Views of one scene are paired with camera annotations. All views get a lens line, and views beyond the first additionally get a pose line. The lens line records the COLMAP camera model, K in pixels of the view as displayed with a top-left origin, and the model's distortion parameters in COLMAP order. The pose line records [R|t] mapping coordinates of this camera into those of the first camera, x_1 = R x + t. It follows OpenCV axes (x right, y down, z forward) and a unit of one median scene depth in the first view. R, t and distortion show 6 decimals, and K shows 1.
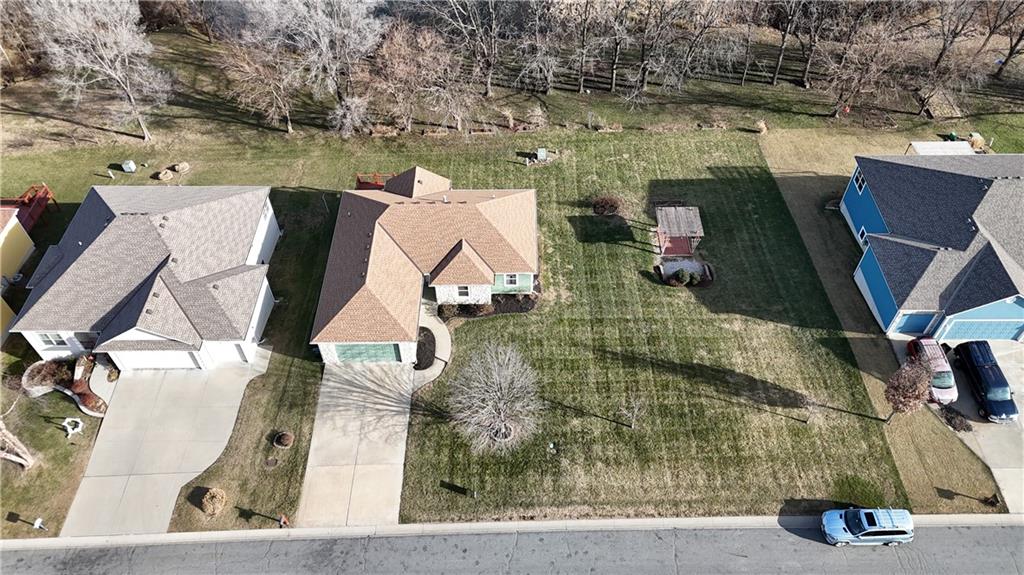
lens RADIAL K [[751.3, 0, 512.0], [0, 751.3, 287.5], [0, 0, 1]] dist [0.079081, -0.064477]
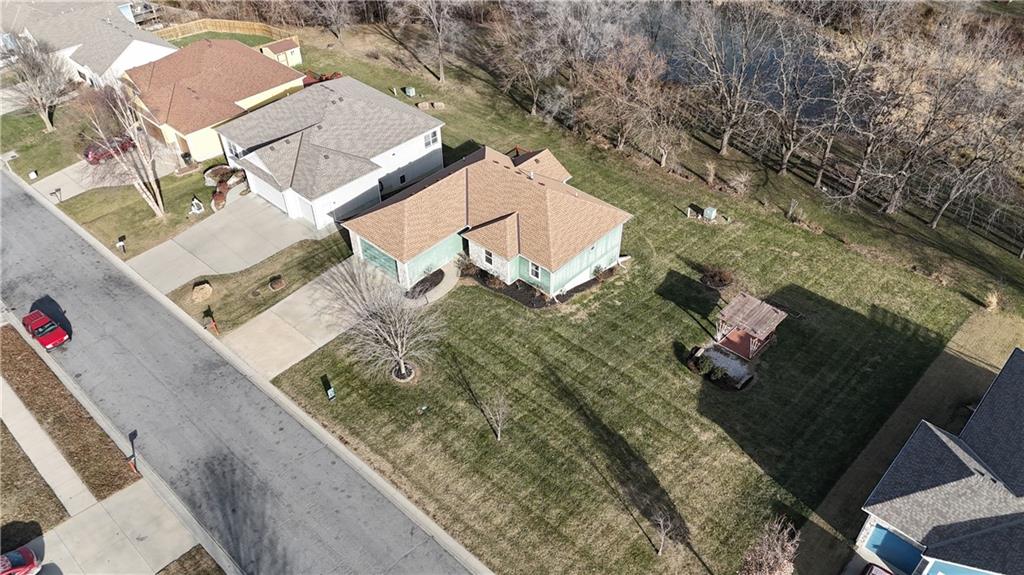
lens RADIAL K [[751.3, 0, 512.0], [0, 751.3, 287.5], [0, 0, 1]] dist [0.079081, -0.064477]
pose [[0.731207, 0.443033, -0.518708, 0.505642], [-0.509615, 0.860247, 0.016355, 0.007498], [0.453462, 0.252383, 0.854795, 0.184193]]
